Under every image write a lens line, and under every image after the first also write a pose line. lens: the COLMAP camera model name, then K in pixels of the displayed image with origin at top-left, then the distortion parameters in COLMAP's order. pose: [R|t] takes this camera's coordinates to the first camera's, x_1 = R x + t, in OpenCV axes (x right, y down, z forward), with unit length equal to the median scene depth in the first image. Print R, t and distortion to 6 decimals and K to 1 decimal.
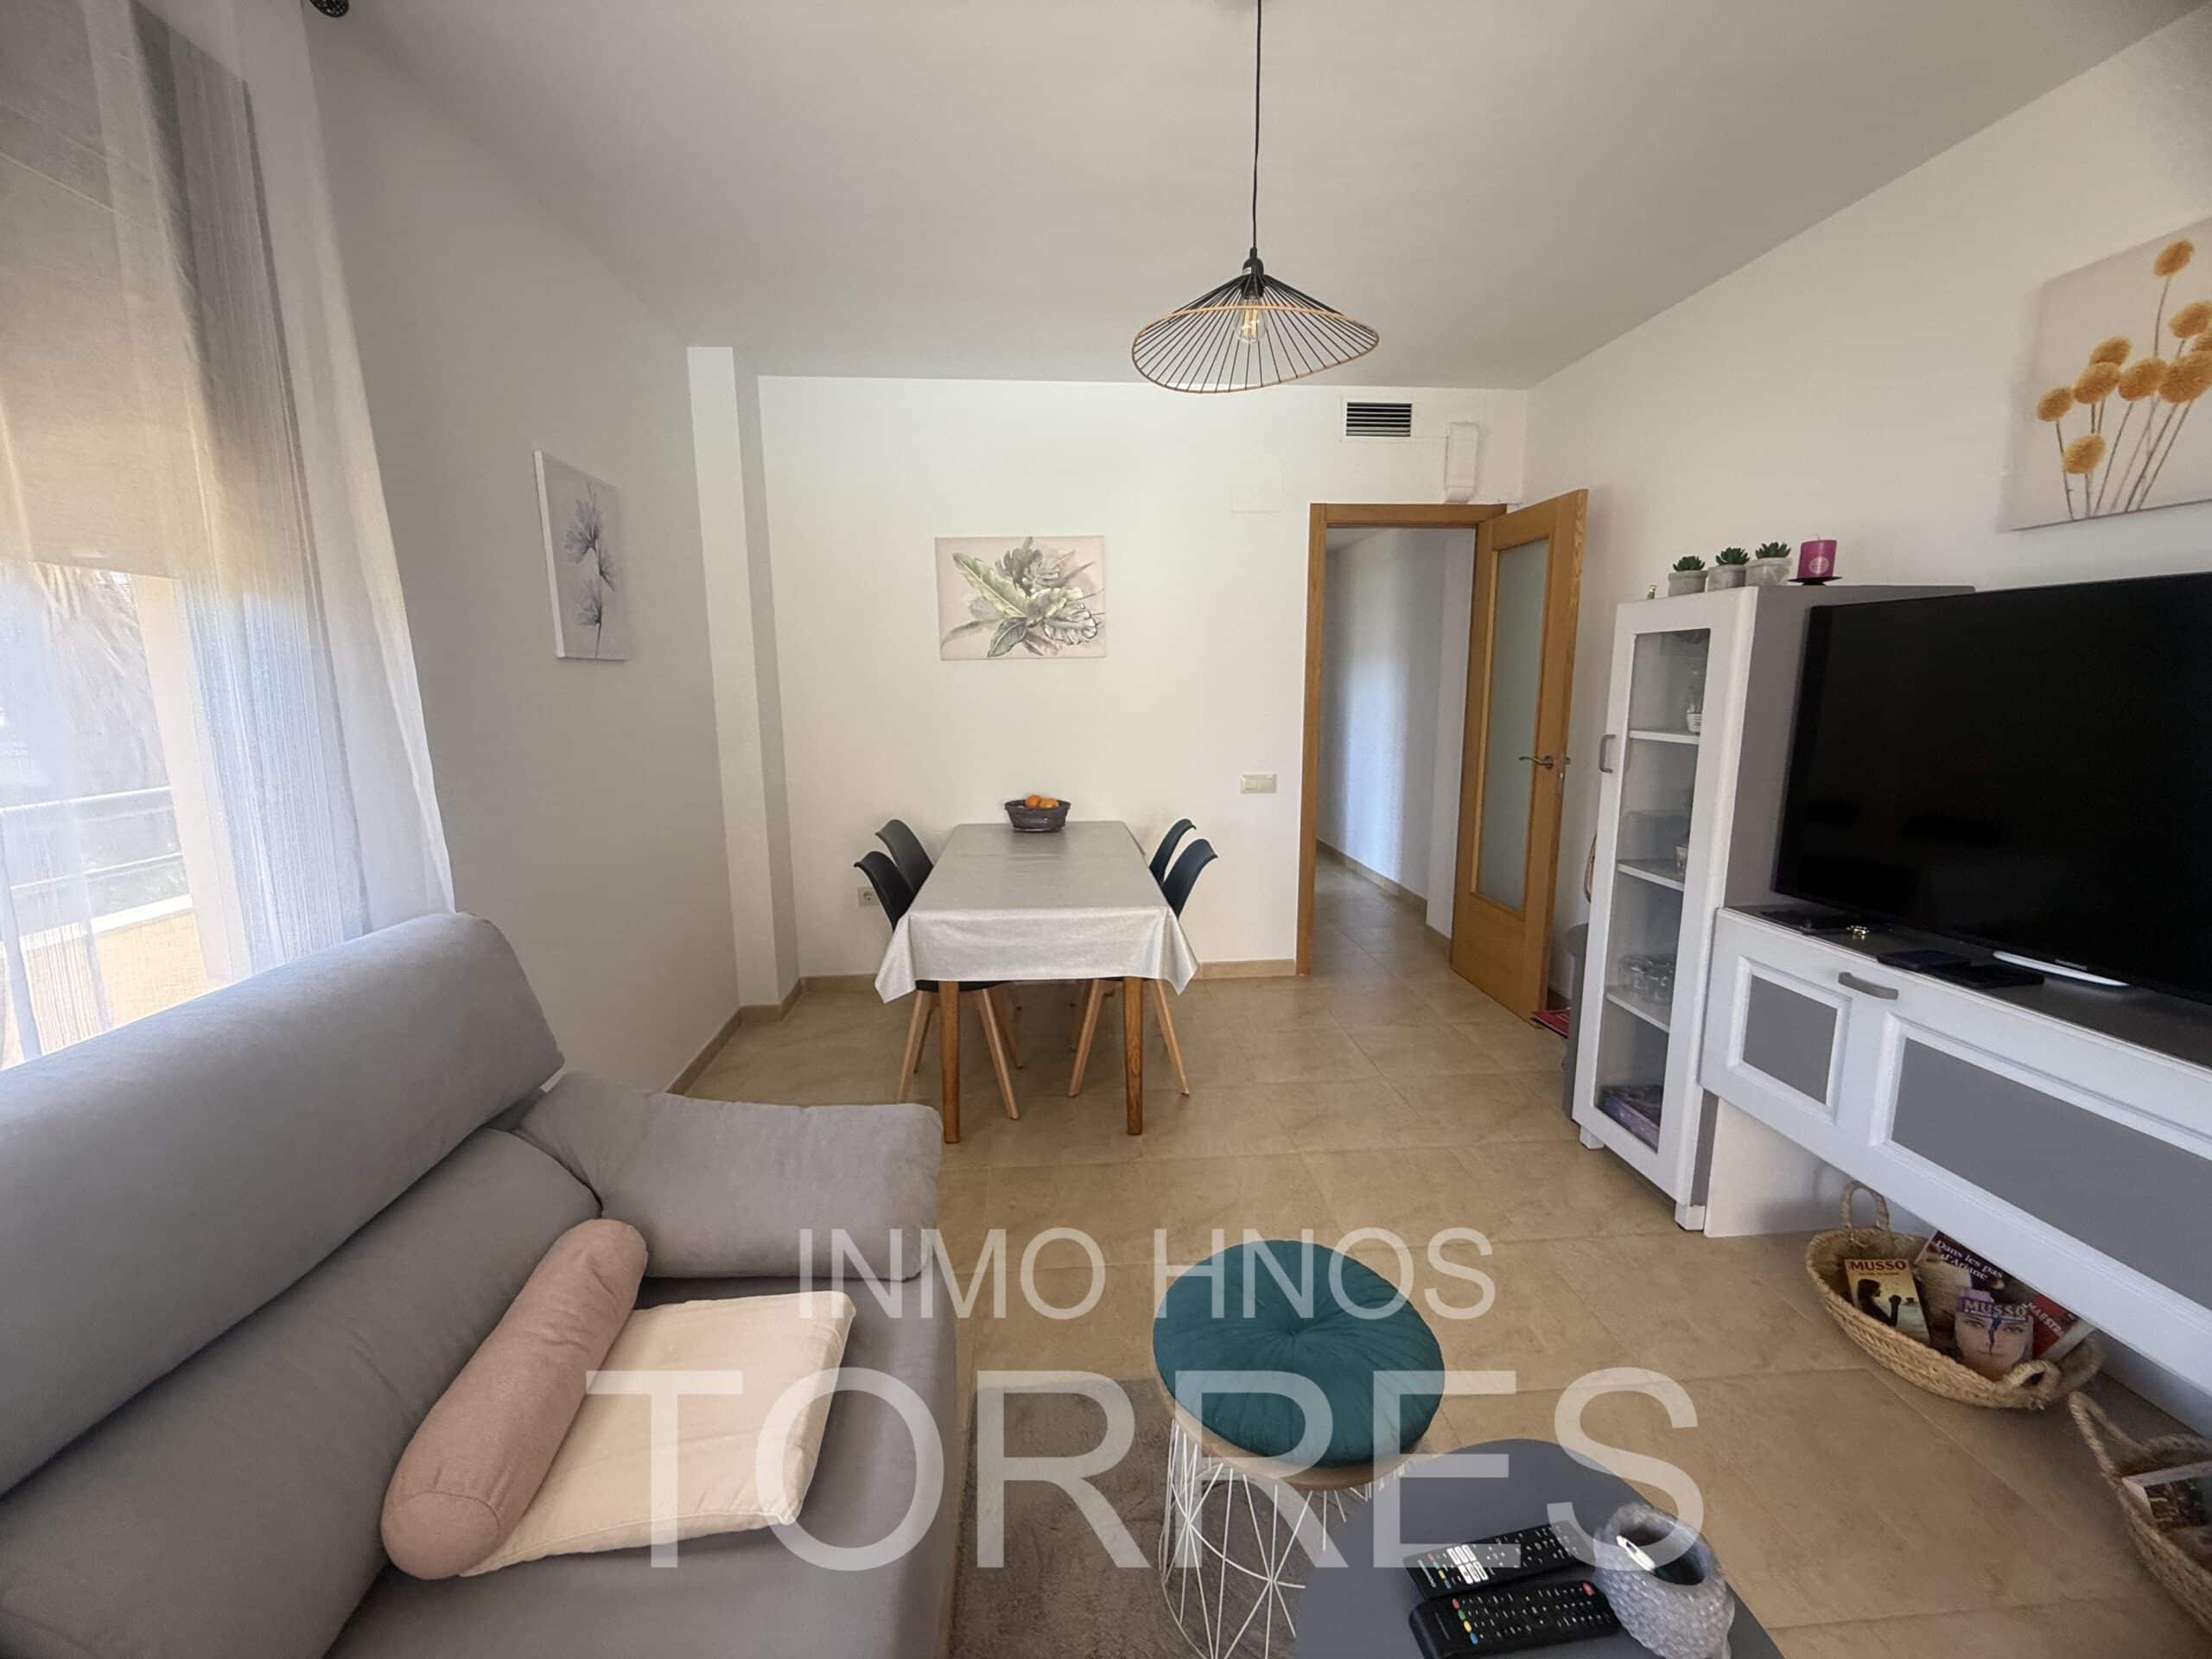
lens RADIAL K [[880.3, 0, 1103.7], [0, 880.3, 826.7], [0, 0, 1]] dist [-0.000708, -0.000209]
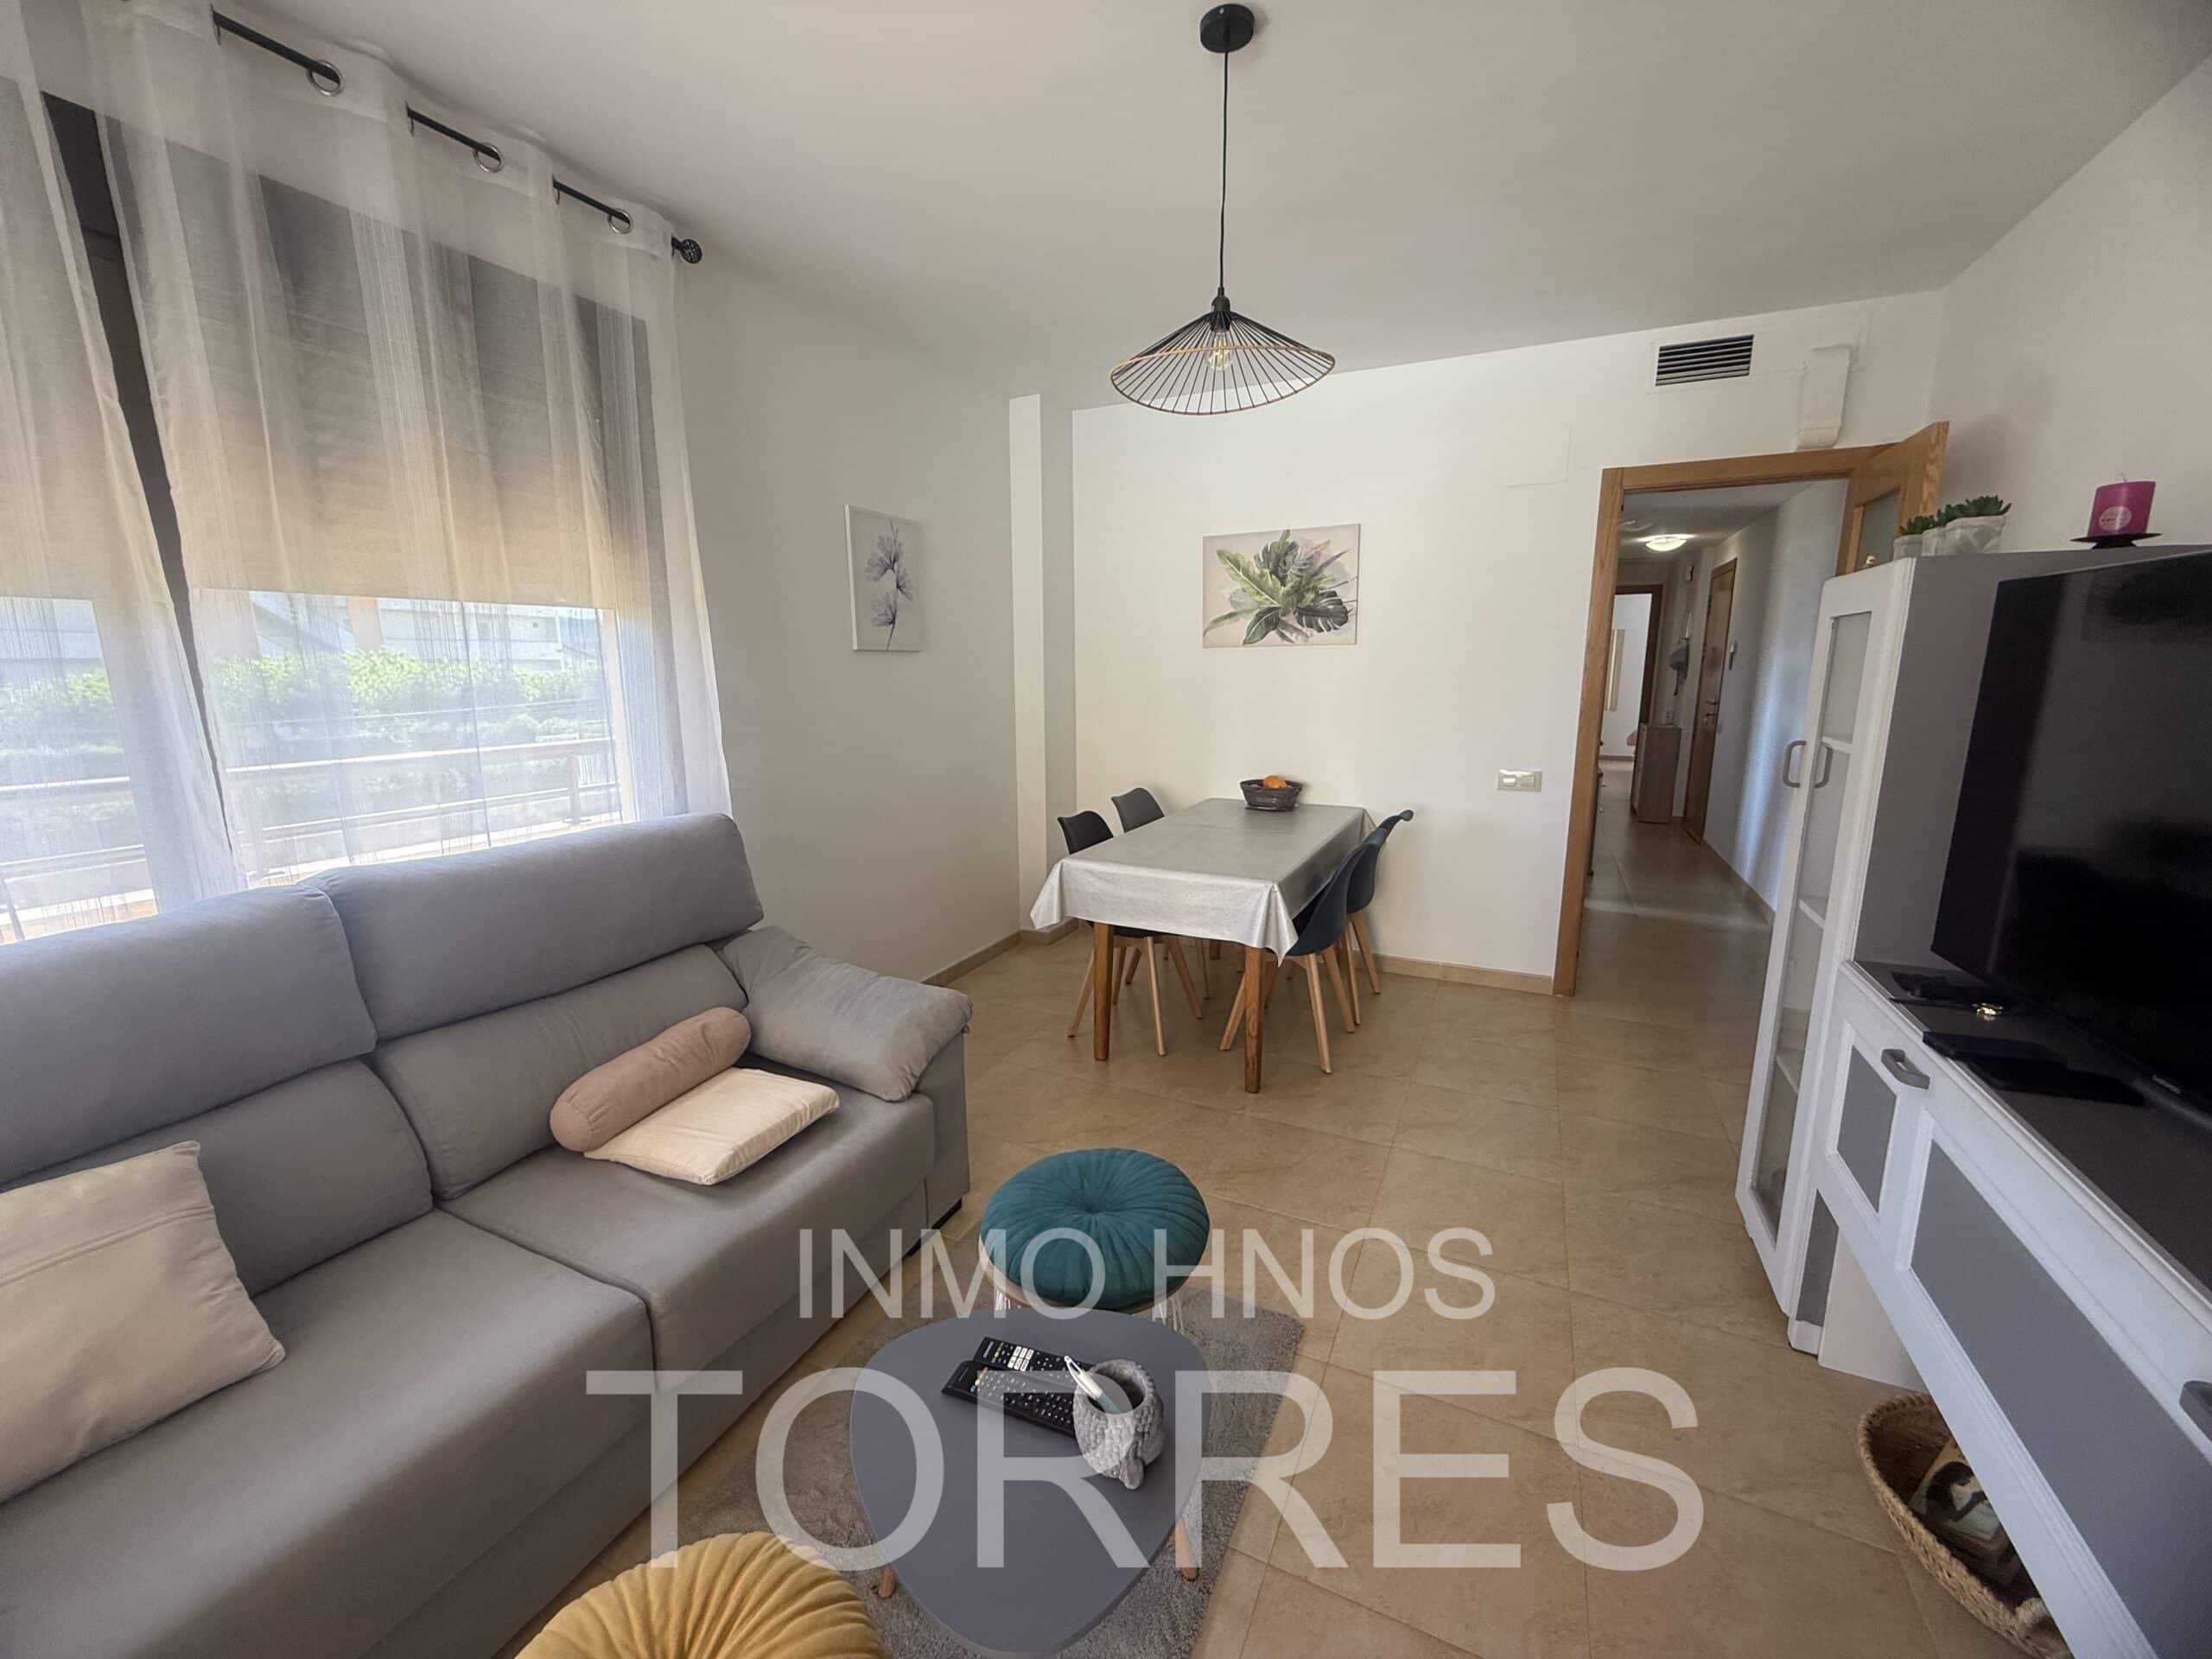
lens RADIAL K [[880.3, 0, 1102.0], [0, 880.3, 823.8], [0, 0, 1]] dist [-0.000708, -0.000209]
pose [[0.864736, 0.095205, -0.493121, 0.415436], [-0.086571, 0.995427, 0.040372, -0.004695], [0.494710, 0.007779, 0.869024, -0.029797]]
